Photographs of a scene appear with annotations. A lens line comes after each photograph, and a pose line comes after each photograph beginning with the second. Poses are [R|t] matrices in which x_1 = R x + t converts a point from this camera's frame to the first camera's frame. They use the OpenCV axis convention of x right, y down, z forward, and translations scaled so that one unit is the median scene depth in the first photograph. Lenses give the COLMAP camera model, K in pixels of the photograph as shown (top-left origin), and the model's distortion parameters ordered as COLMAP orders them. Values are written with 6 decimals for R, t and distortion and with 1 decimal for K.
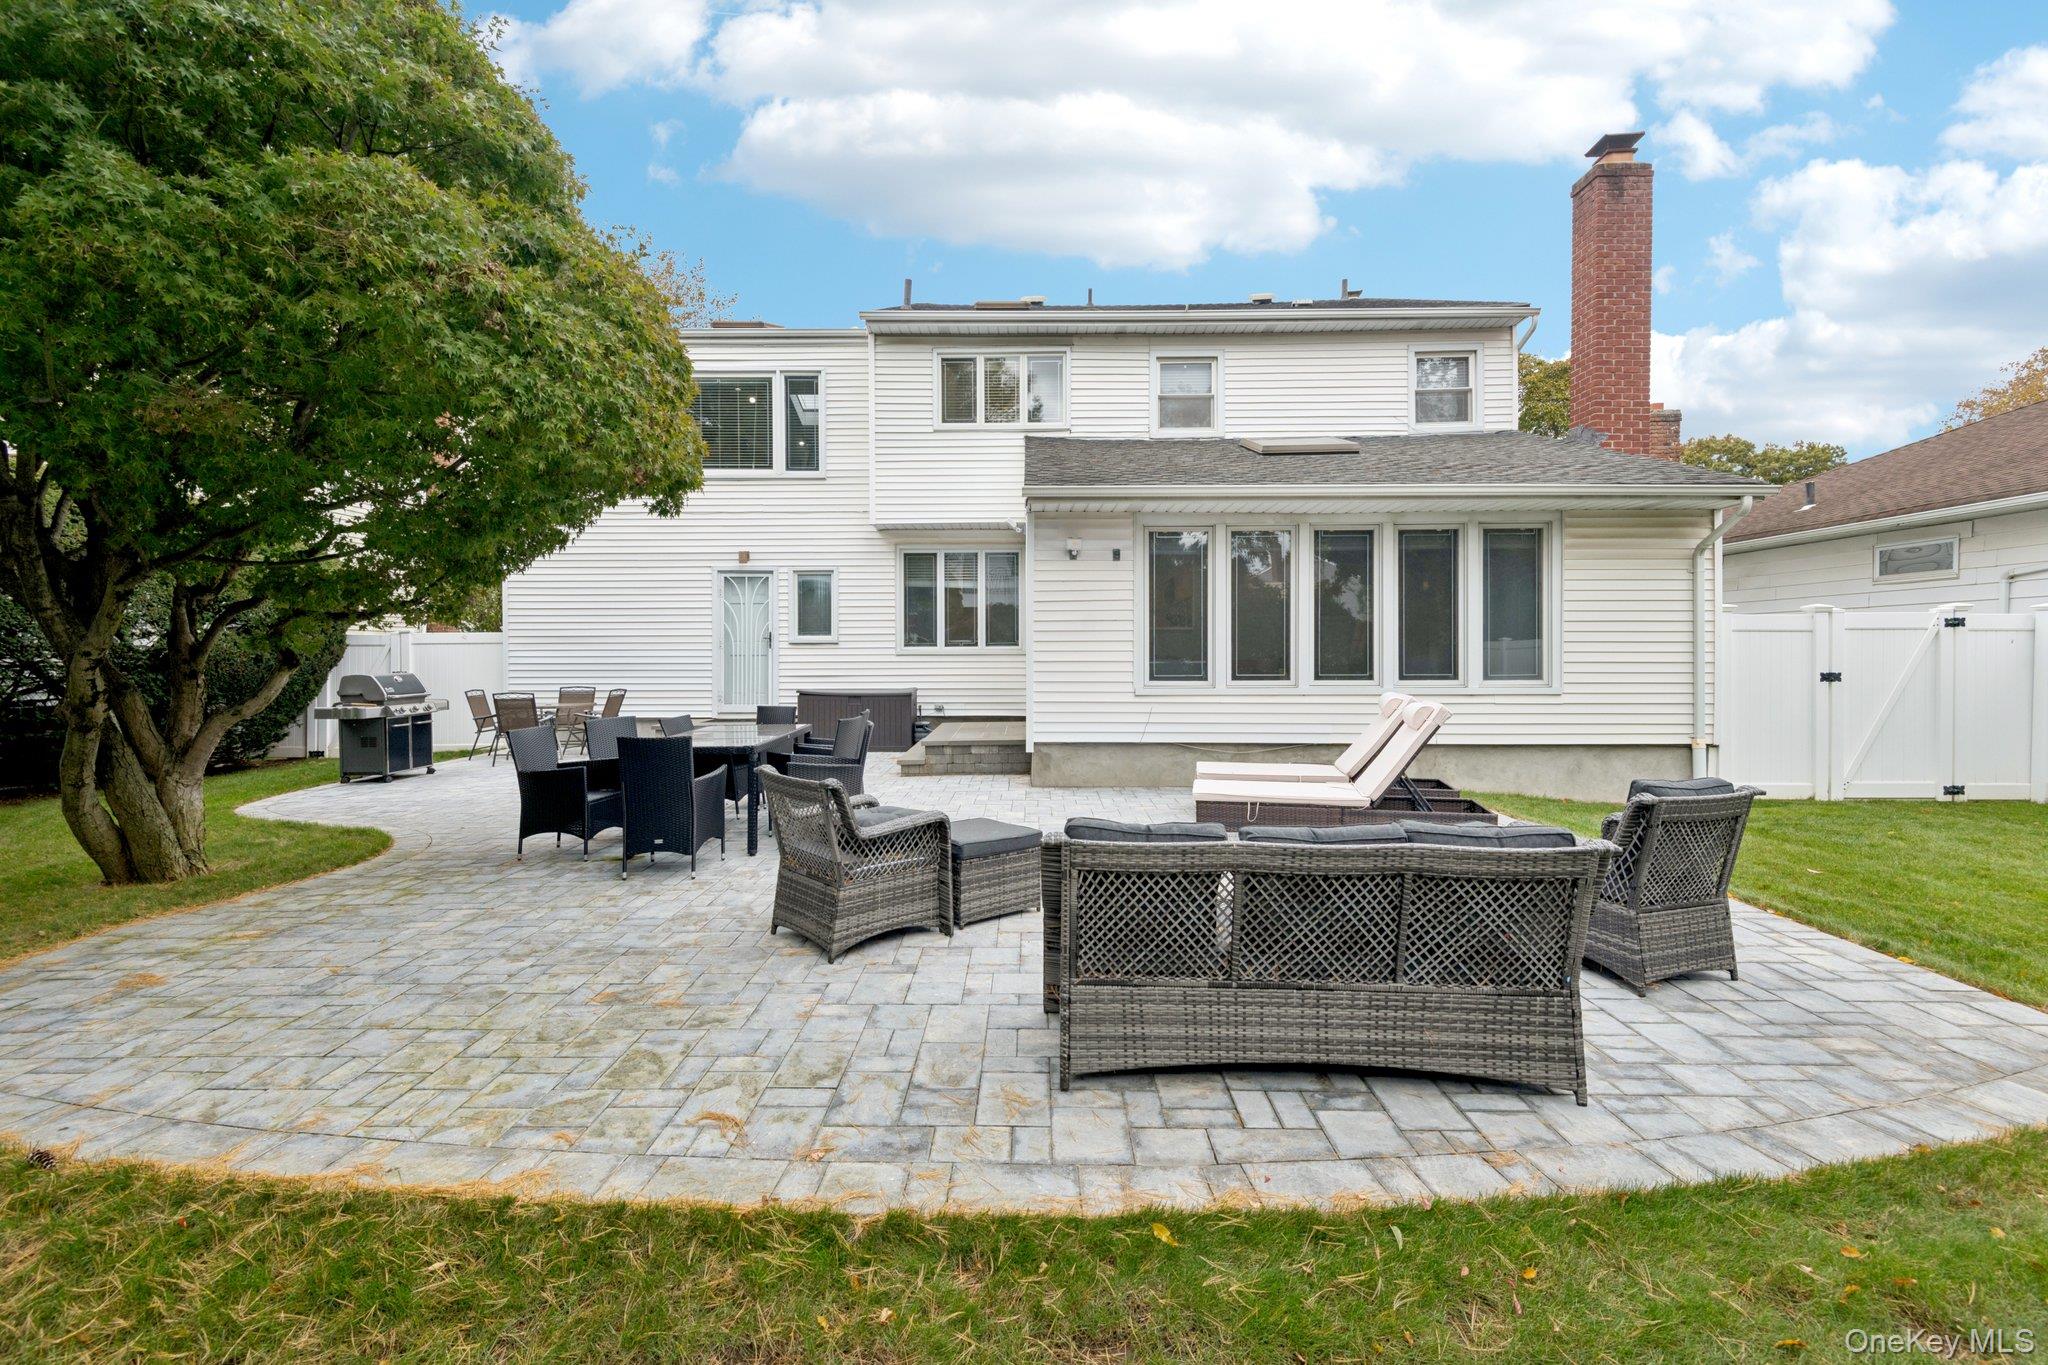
lens RADIAL K [[939.7, 0, 1026.3], [0, 939.7, 662.8], [0, 0, 1]] dist [0.027289, -0.001447]
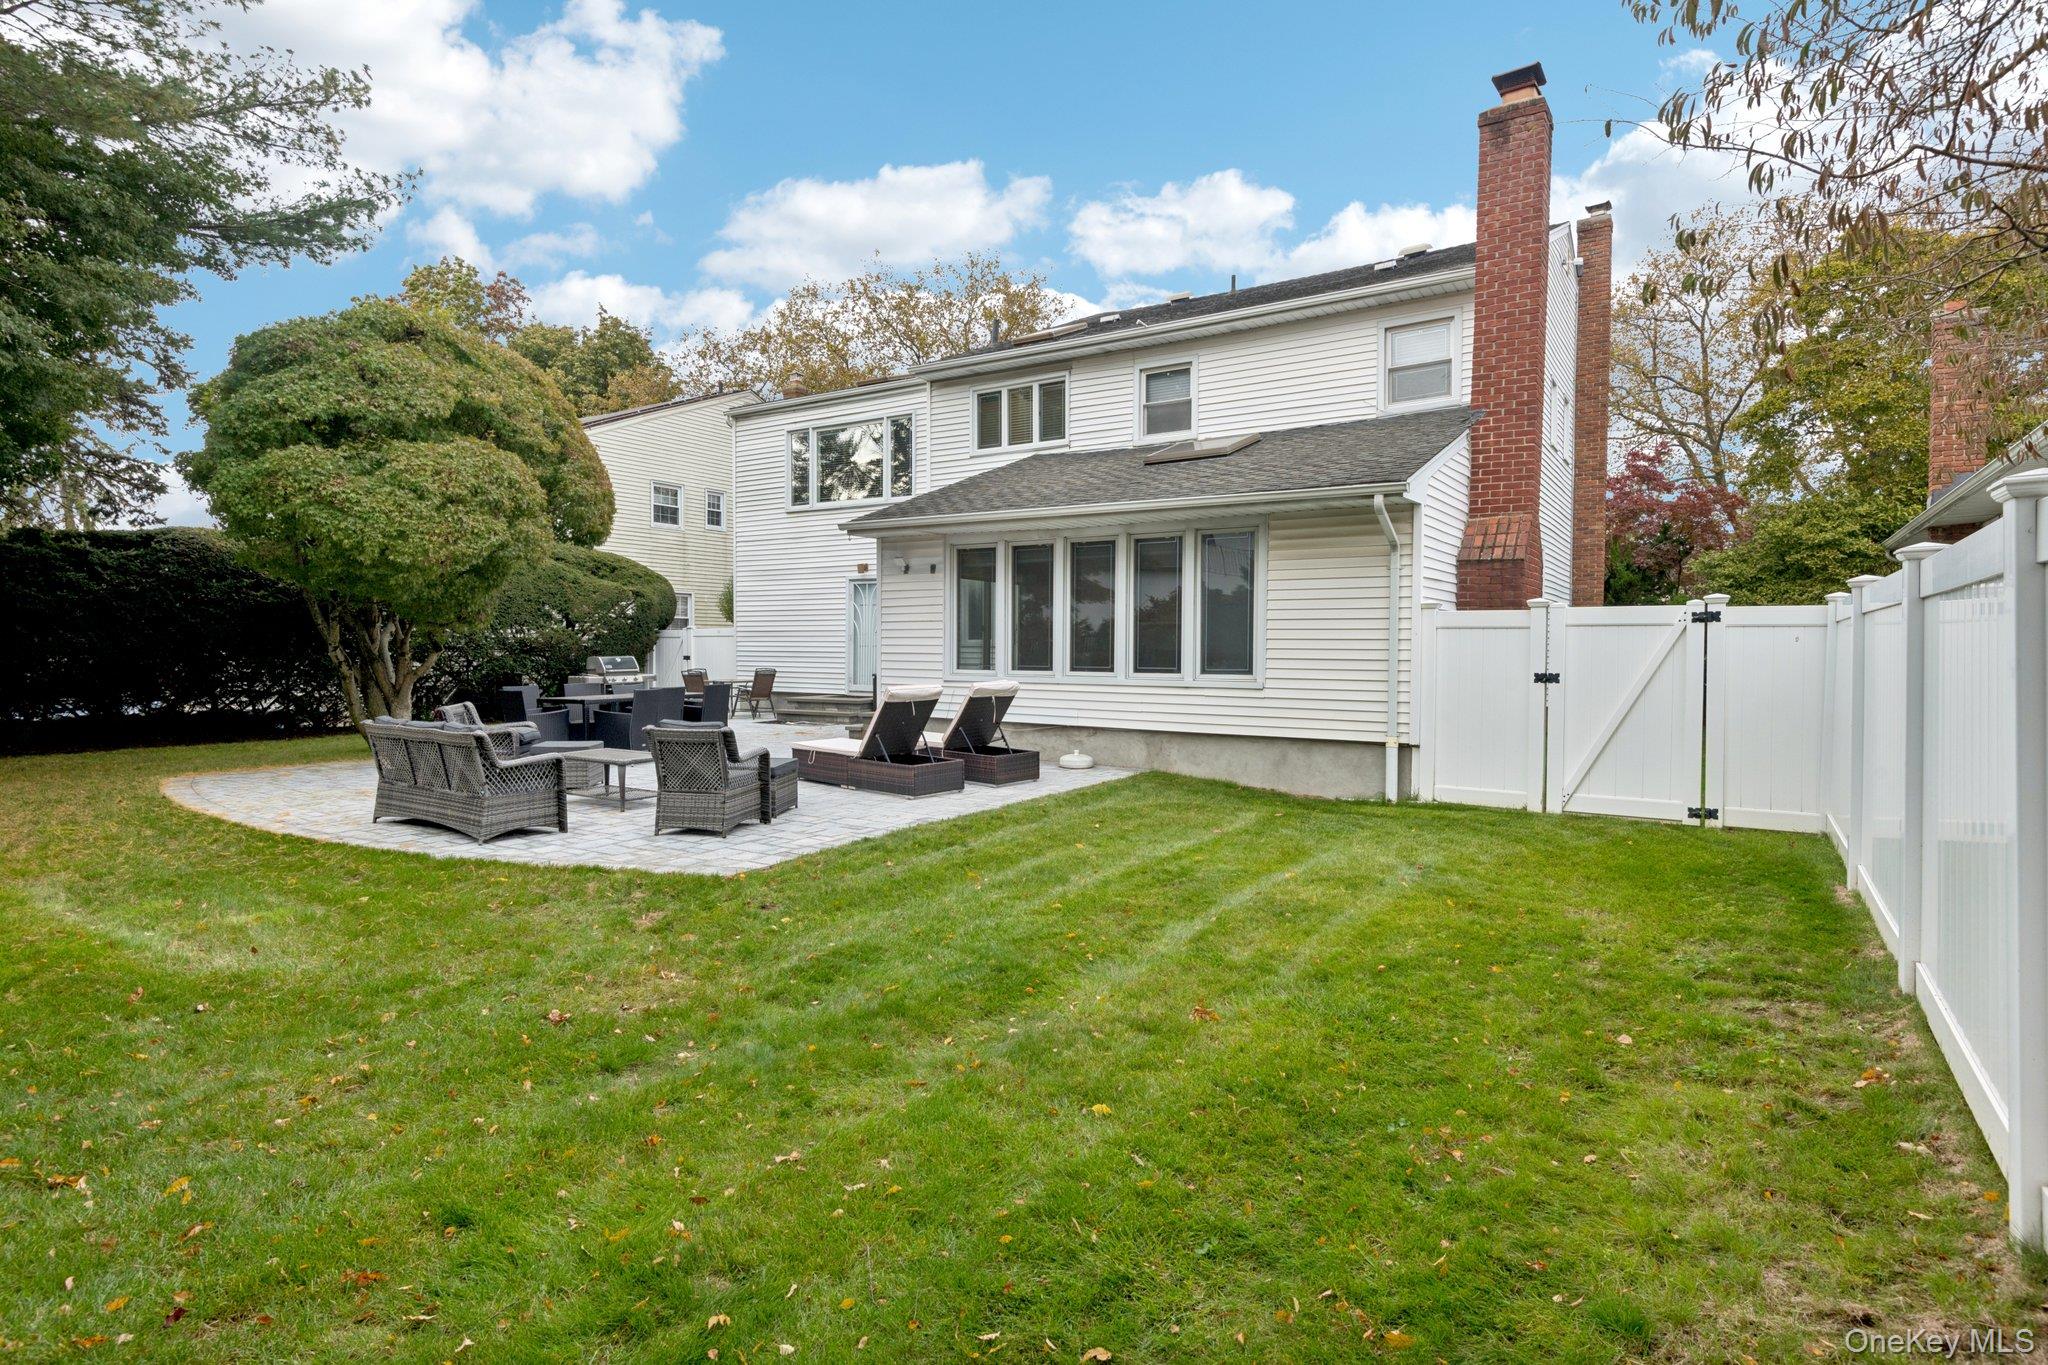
lens RADIAL K [[1075.7, 0, 1025.2], [0, 1075.7, 678.2], [0, 0, 1]] dist [0.033391, -0.001081]
pose [[0.838797, 0.023201, -0.543949, 0.813787], [-0.010334, 0.999590, 0.026700, -0.006486], [0.544346, -0.016775, 0.838693, -0.119332]]
